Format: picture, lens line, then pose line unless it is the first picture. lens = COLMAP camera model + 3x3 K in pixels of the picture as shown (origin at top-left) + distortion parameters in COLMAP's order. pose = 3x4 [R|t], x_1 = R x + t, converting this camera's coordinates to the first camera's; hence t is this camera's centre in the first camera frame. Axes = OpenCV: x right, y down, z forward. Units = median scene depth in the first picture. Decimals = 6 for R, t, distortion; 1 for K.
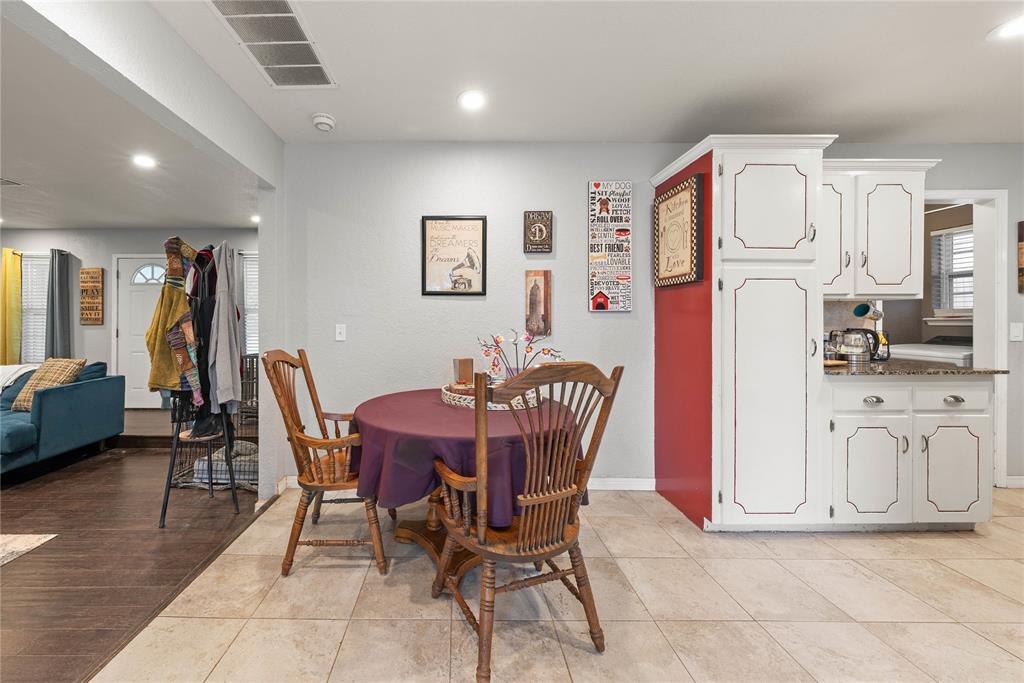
lens RADIAL K [[374.2, 0, 456.3], [0, 374.2, 323.3], [0, 0, 1]] dist [-0.002013, -0.000081]
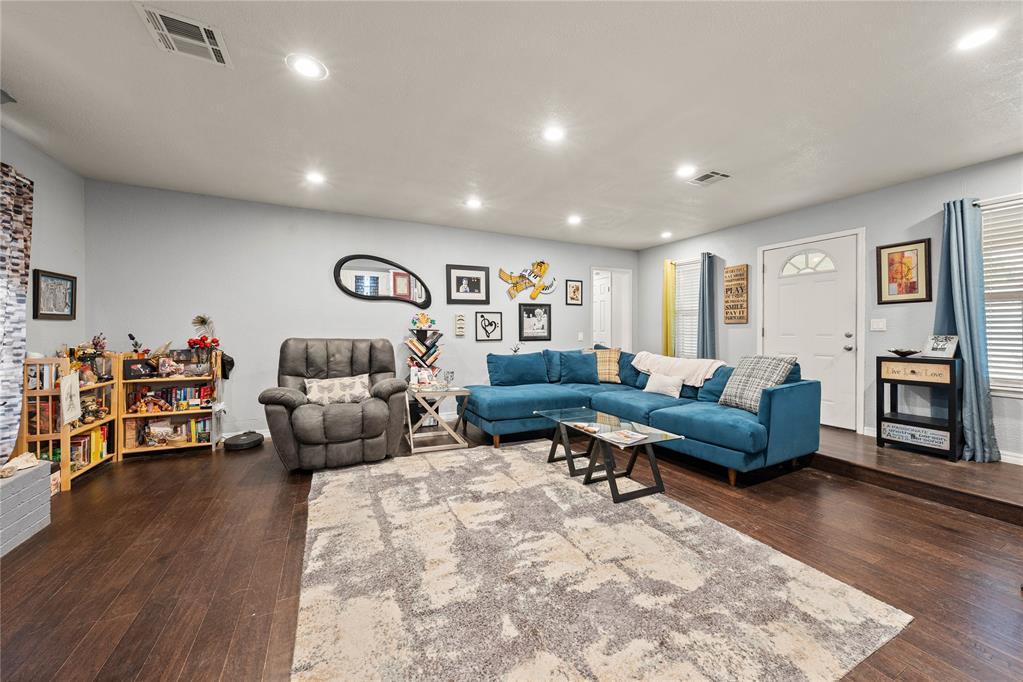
lens RADIAL K [[369.0, 0, 504.8], [0, 369.0, 333.8], [0, 0, 1]] dist [-0.003258, -0.000154]
pose [[0.436062, 0.007861, -0.899882, -0.718366], [-0.000528, 0.999964, 0.008480, 0.046504], [0.899916, -0.003223, 0.436051, 0.047303]]
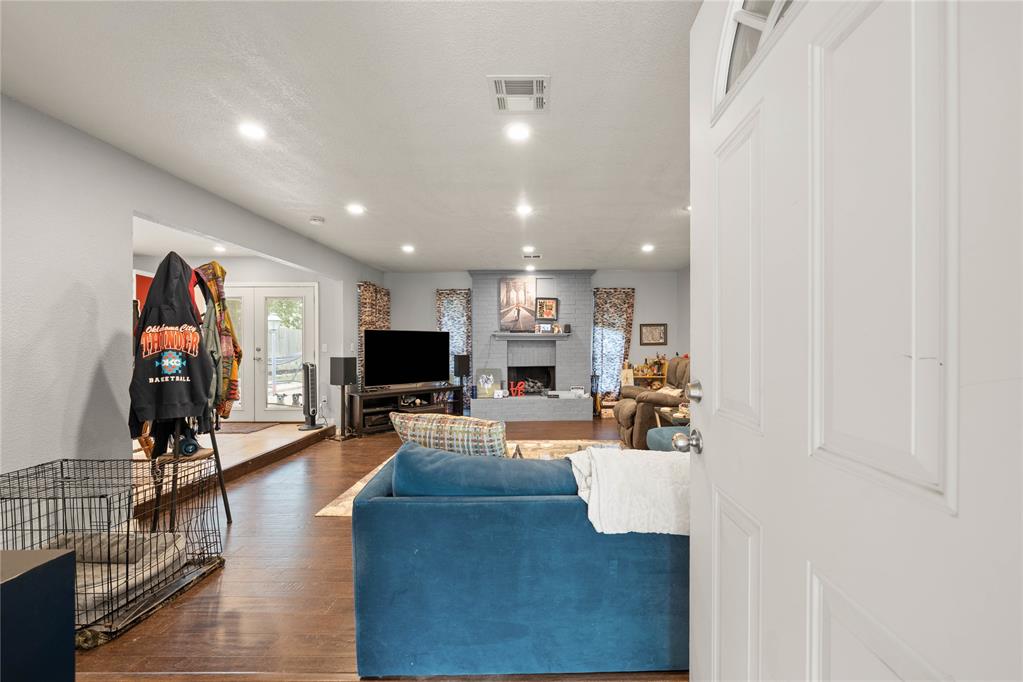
lens RADIAL K [[409.7, 0, 542.2], [0, 409.7, 343.7], [0, 0, 1]] dist [0.010516, 0.000061]
pose [[-0.999979, 0.002730, -0.005956, -1.627278], [0.002755, 0.999987, -0.004232, 0.011333], [0.005944, -0.004248, -0.999973, 2.129307]]
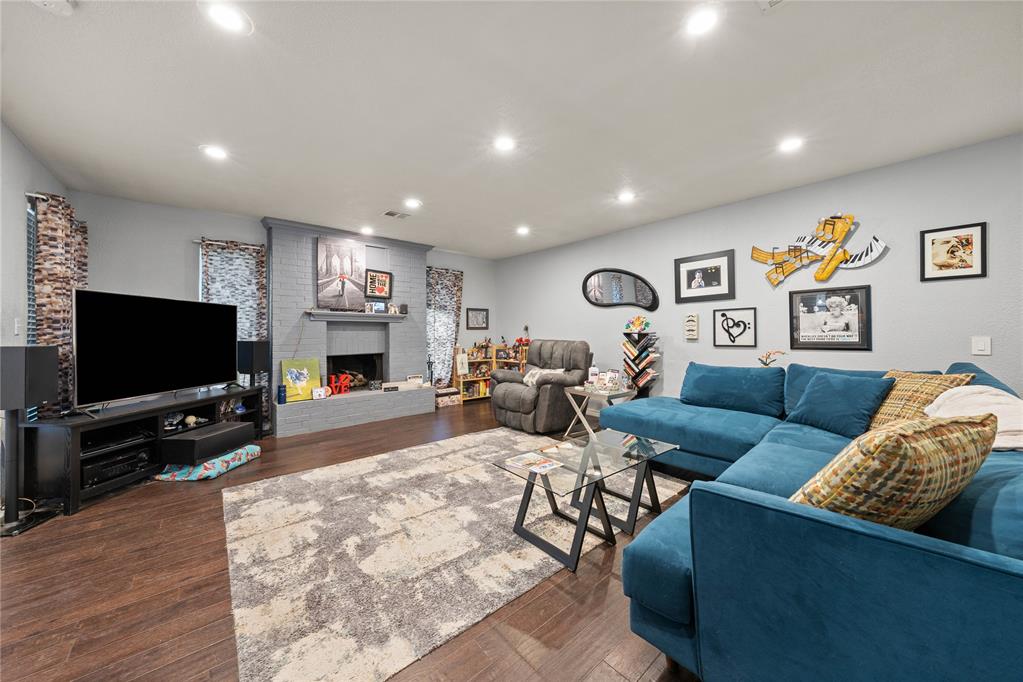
lens RADIAL K [[359.0, 0, 515.4], [0, 359.0, 332.7], [0, 0, 1]] dist [-0.002759, -0.000178]
pose [[-0.751211, 0.000732, -0.660062, -0.919905], [0.003676, 0.999989, -0.003075, 0.044325], [0.660052, -0.004736, -0.751205, 1.379037]]
